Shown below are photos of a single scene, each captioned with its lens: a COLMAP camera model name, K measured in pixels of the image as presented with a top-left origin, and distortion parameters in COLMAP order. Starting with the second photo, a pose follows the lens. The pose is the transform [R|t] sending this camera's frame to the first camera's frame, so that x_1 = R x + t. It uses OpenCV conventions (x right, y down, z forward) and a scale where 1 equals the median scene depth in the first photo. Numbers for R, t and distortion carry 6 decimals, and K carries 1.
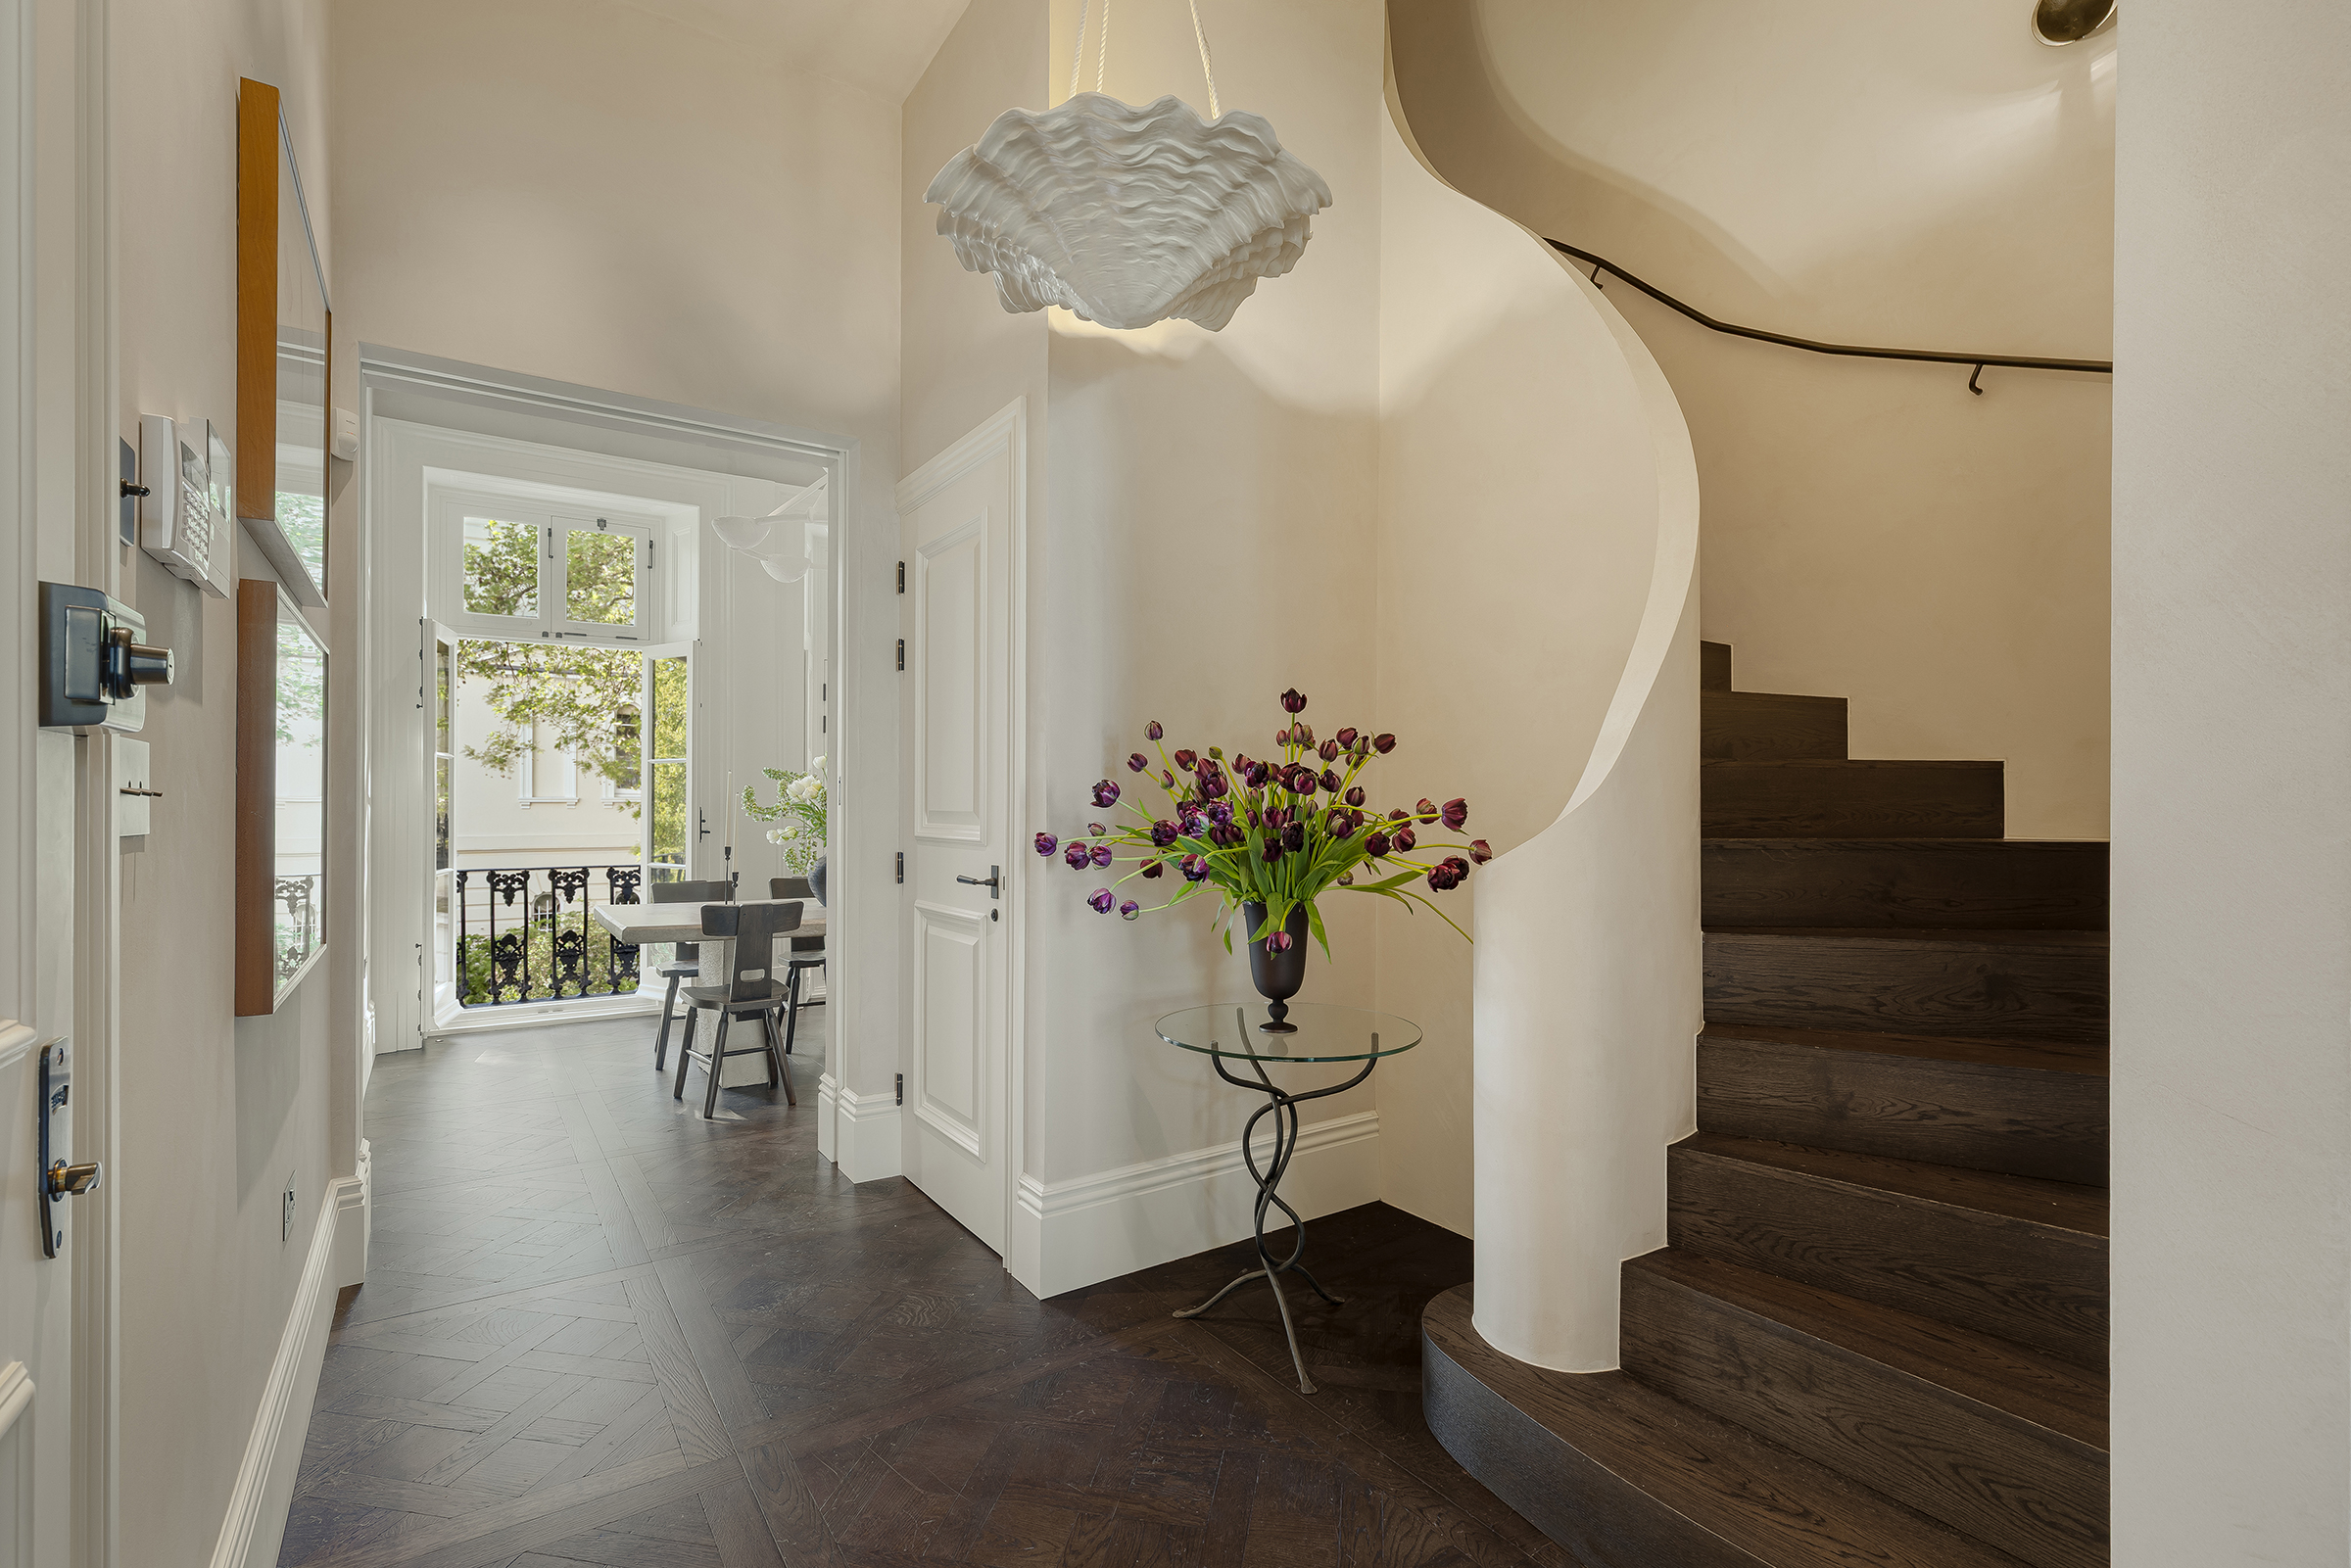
lens RADIAL K [[1084.6, 0, 1205.0], [0, 1084.6, 793.6], [0, 0, 1]] dist [0.000150, -0.000290]
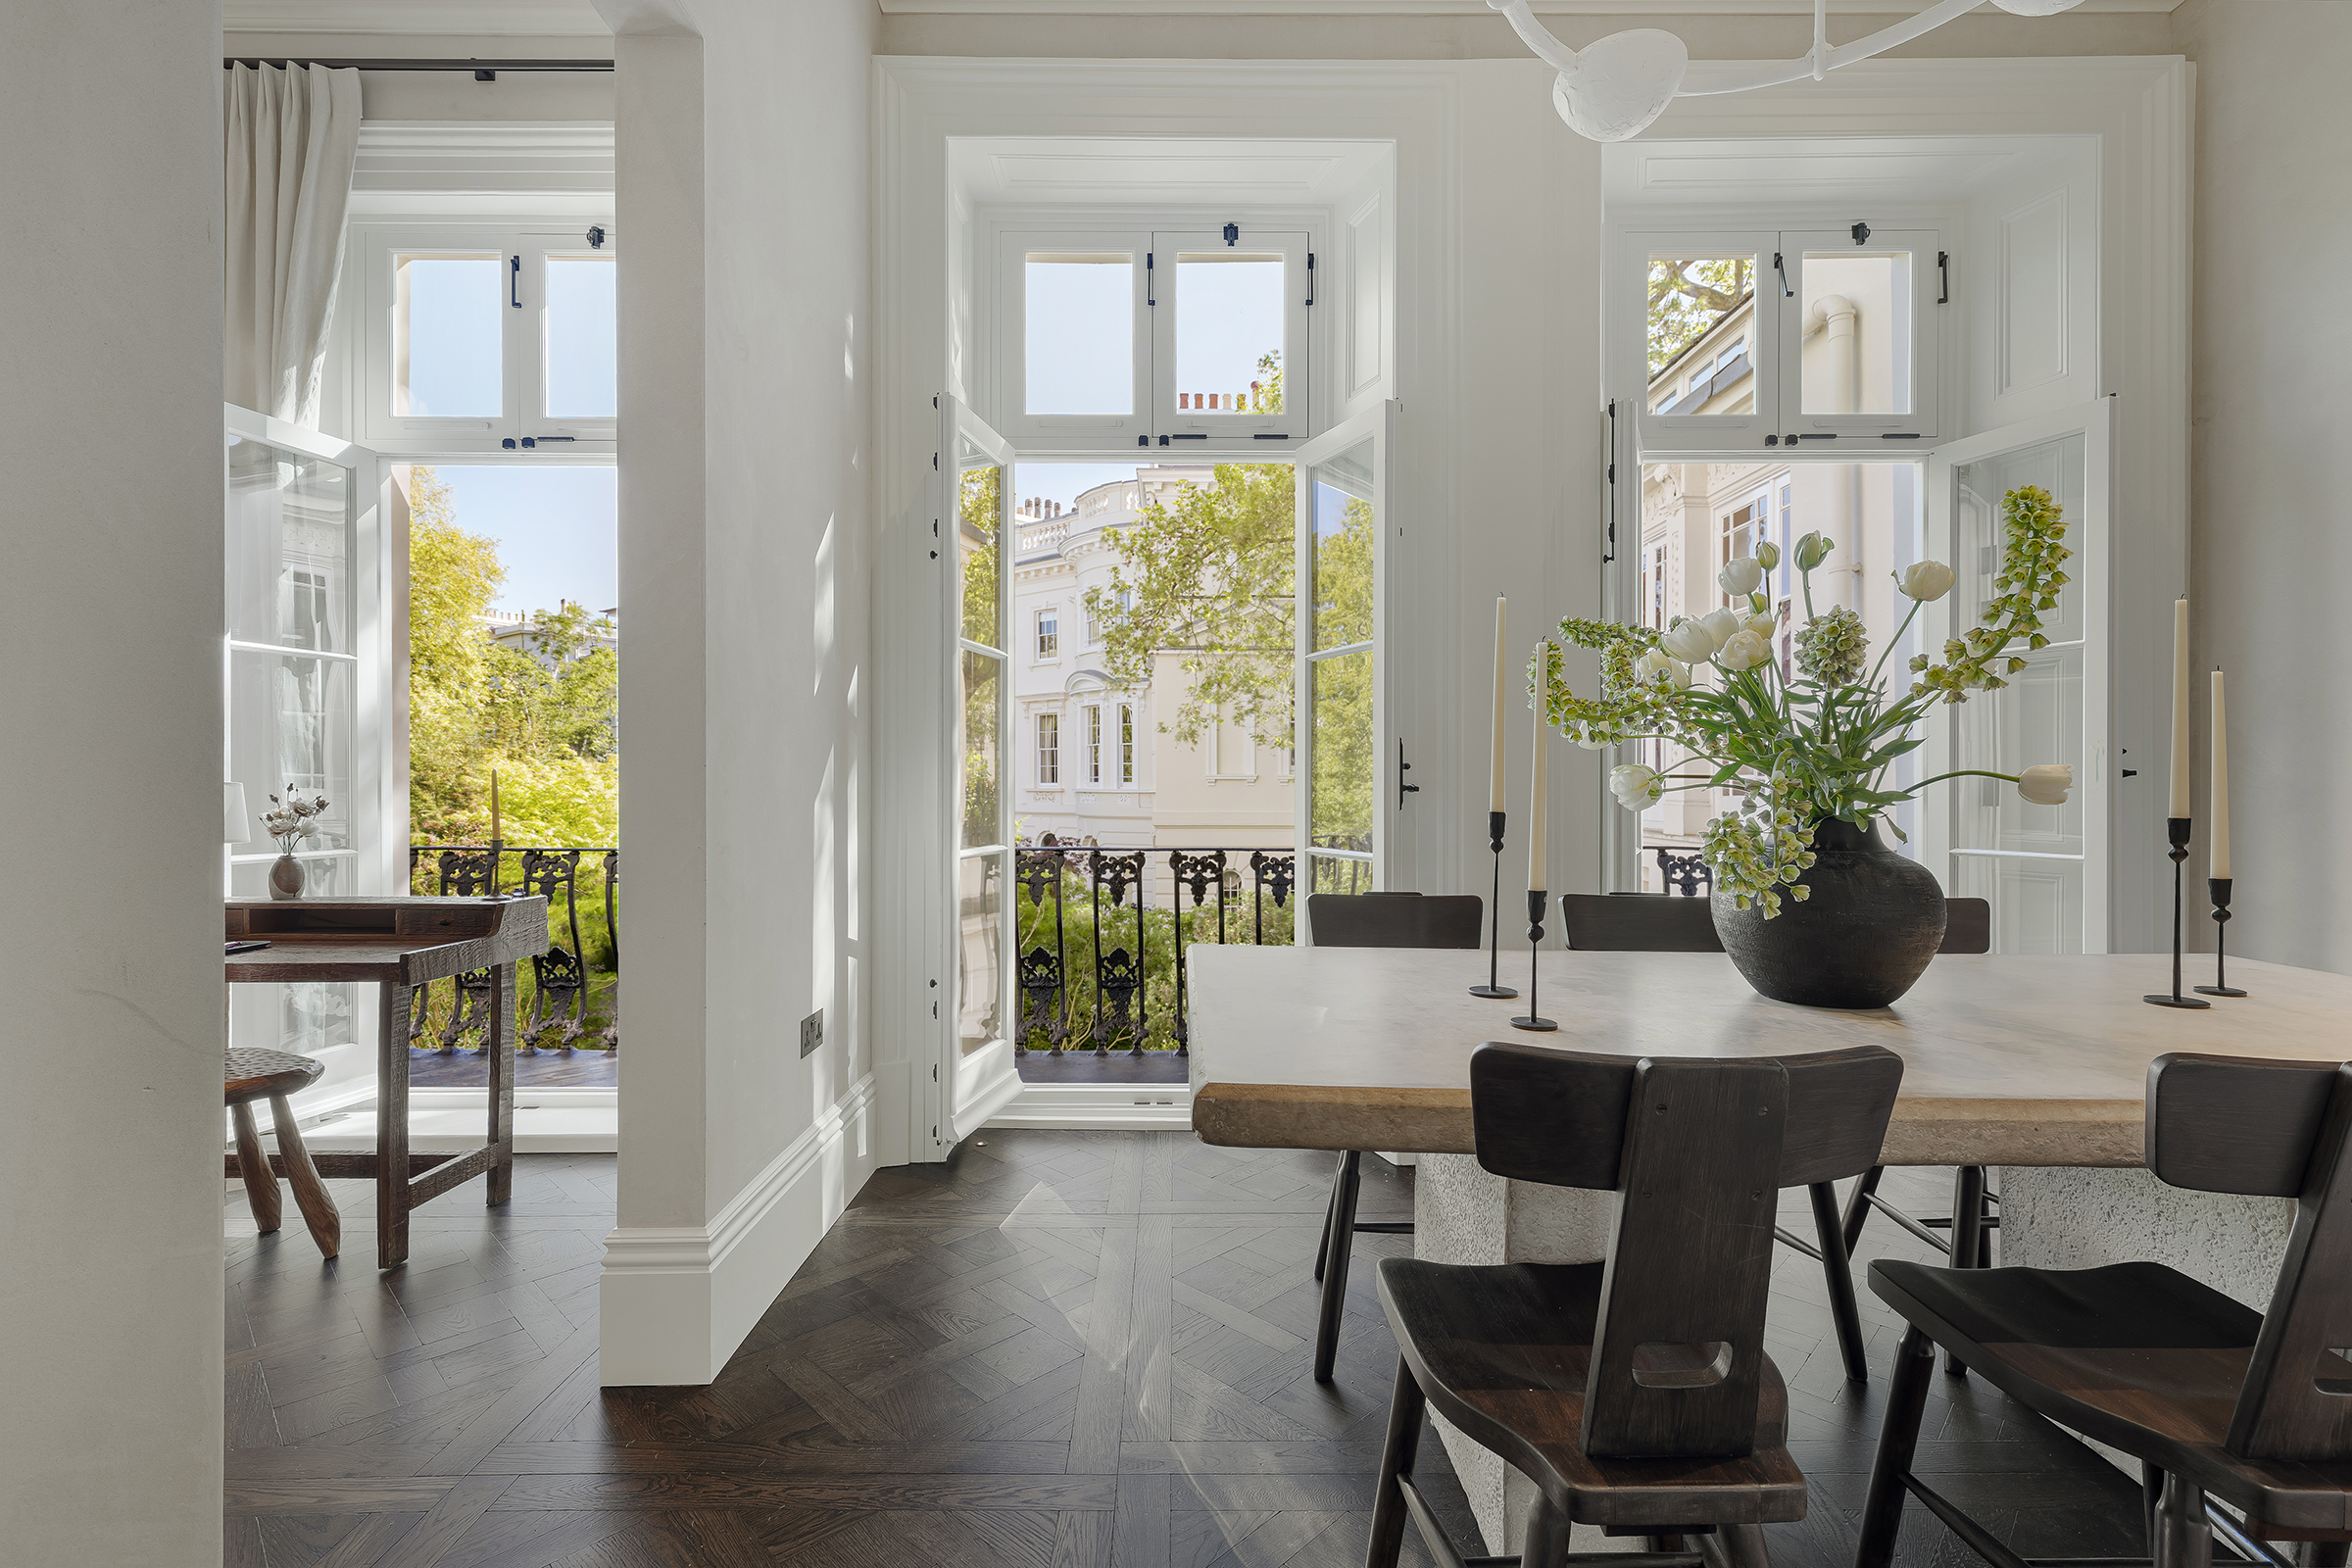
lens RADIAL K [[1065.5, 0, 1176.0], [0, 1065.5, 784.0], [0, 0, 1]] dist [0.006093, -0.000192]
pose [[0.819033, -0.001310, -0.573745, -0.247287], [0.003841, 0.999988, 0.003201, 0.028856], [0.573733, -0.004825, 0.819028, 0.498183]]
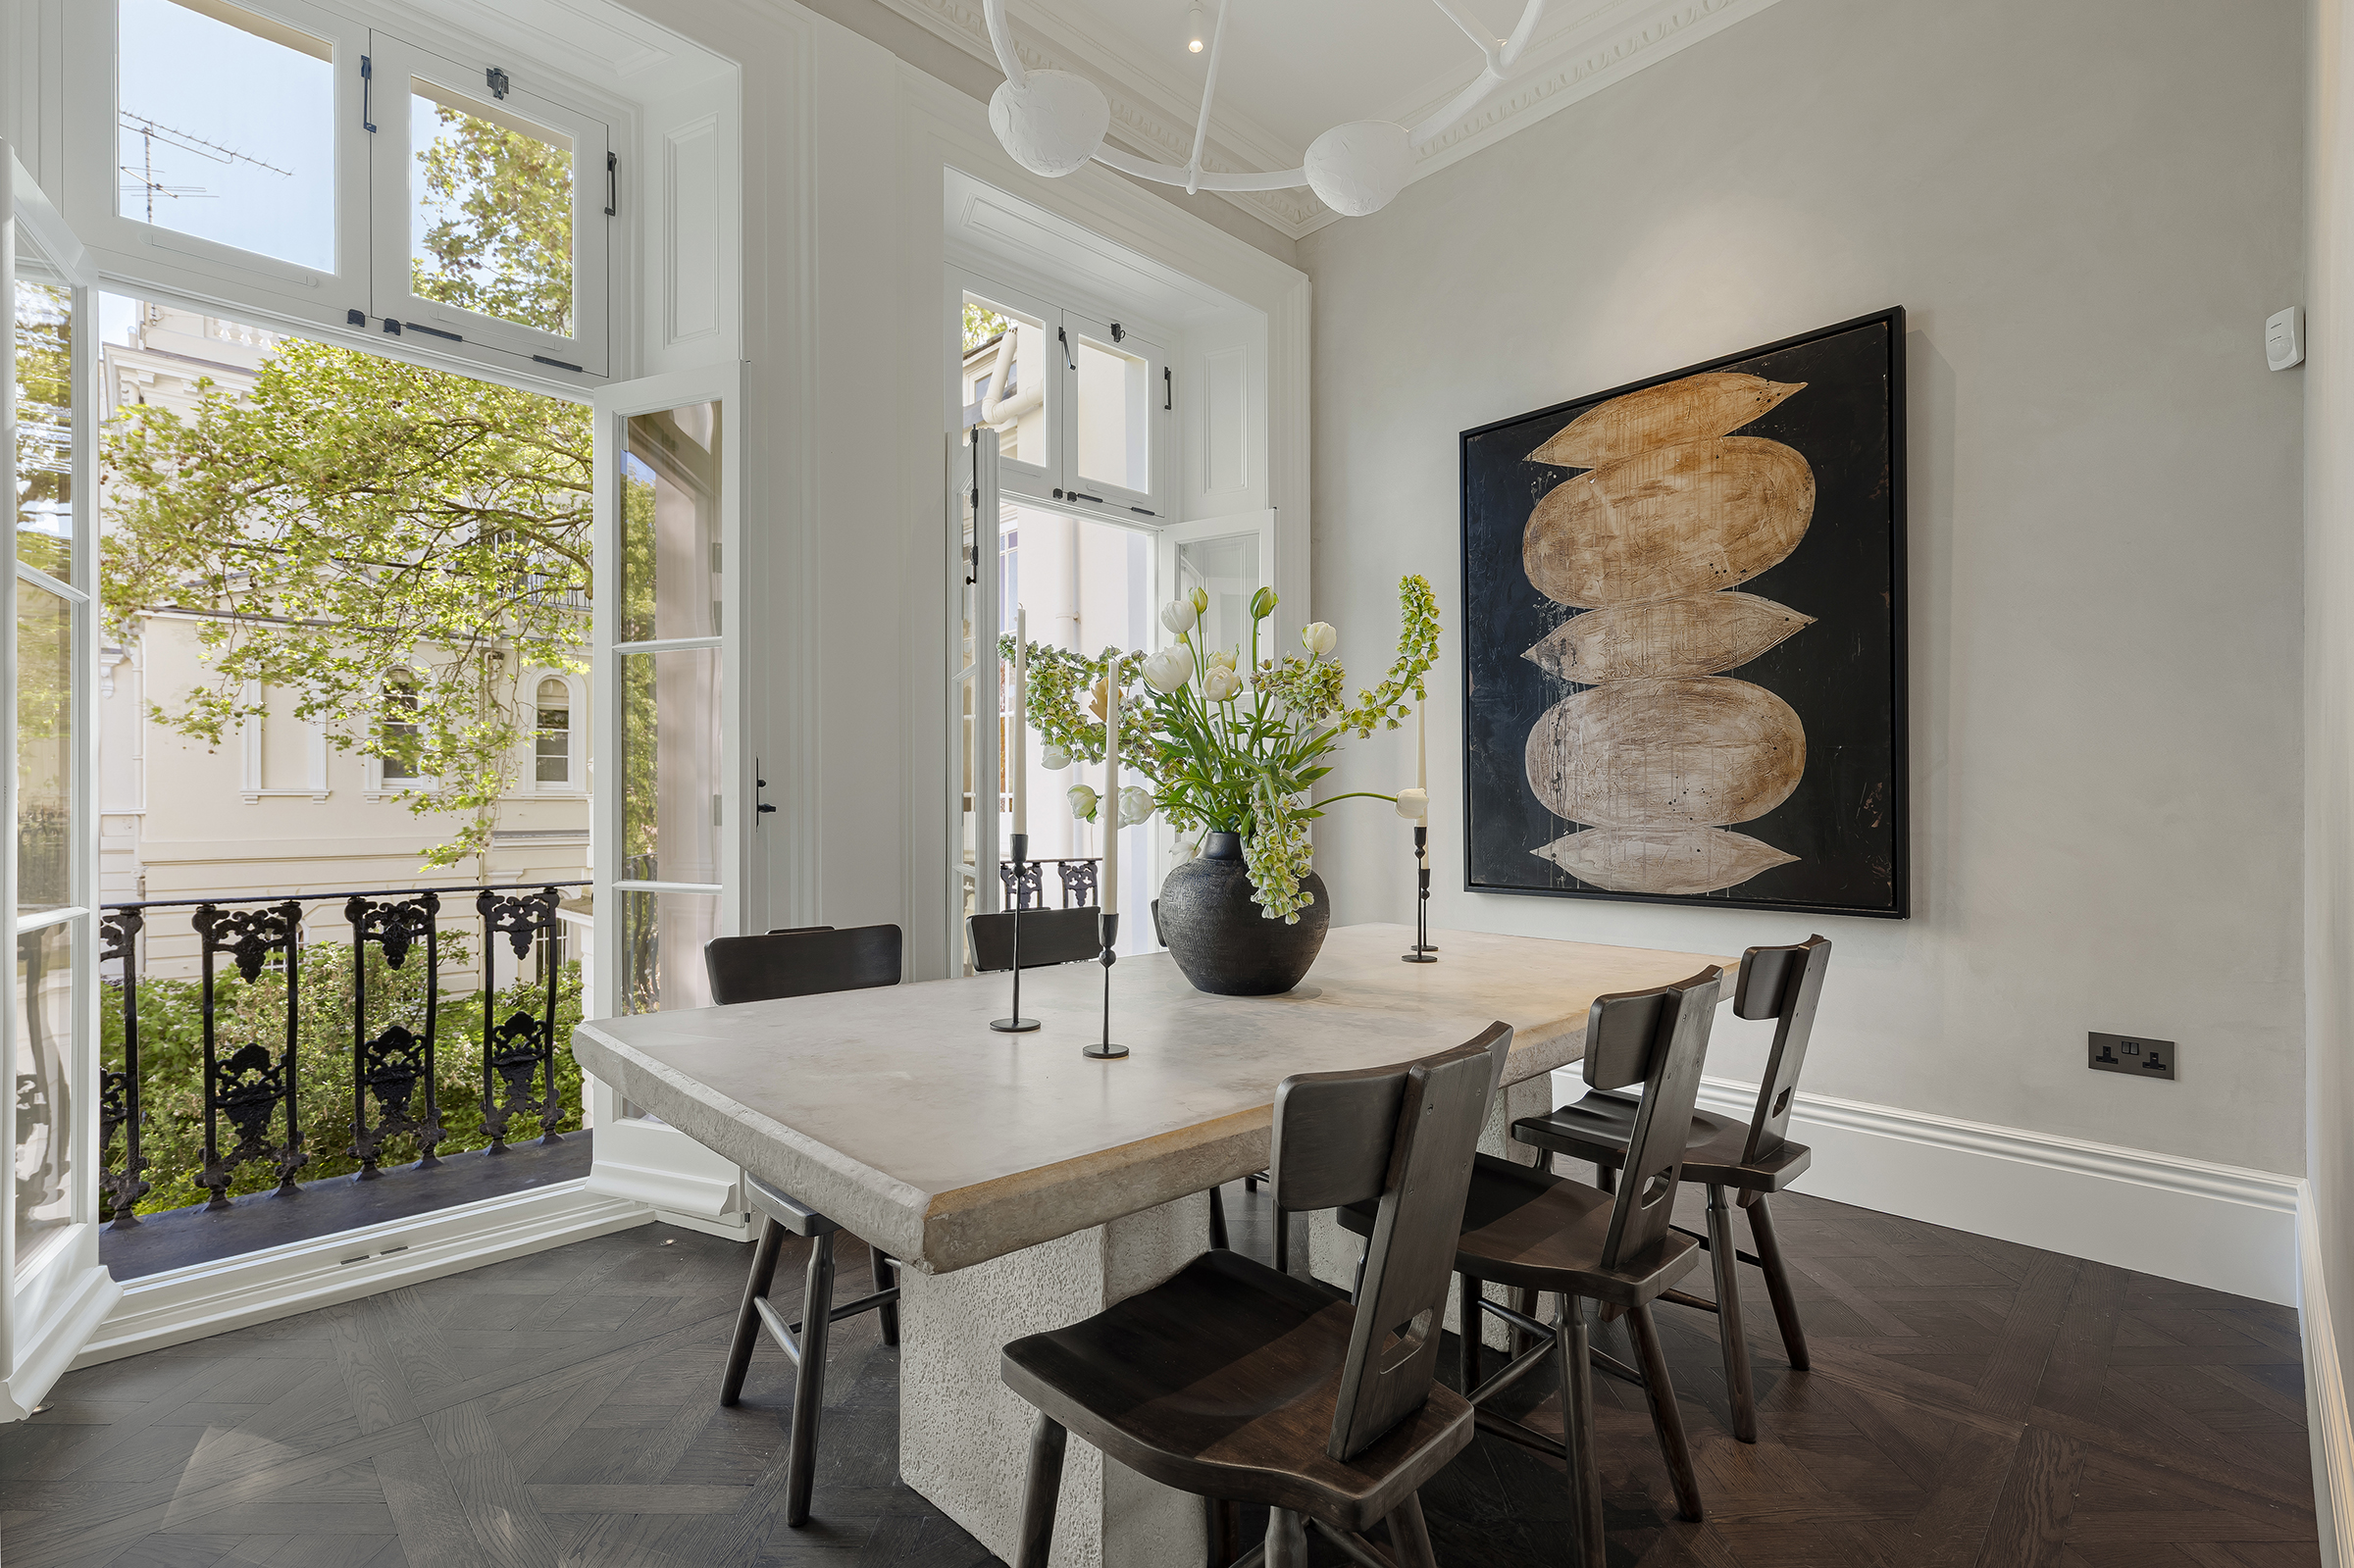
lens RADIAL K [[1073.8, 0, 1177.0], [0, 1073.8, 795.4], [0, 0, 1]] dist [0.006030, 0.000040]
pose [[0.987484, -0.003311, 0.157684, -0.336678], [0.003052, 0.999994, 0.001881, 0.027332], [-0.157689, -0.001376, 0.987488, 0.504684]]
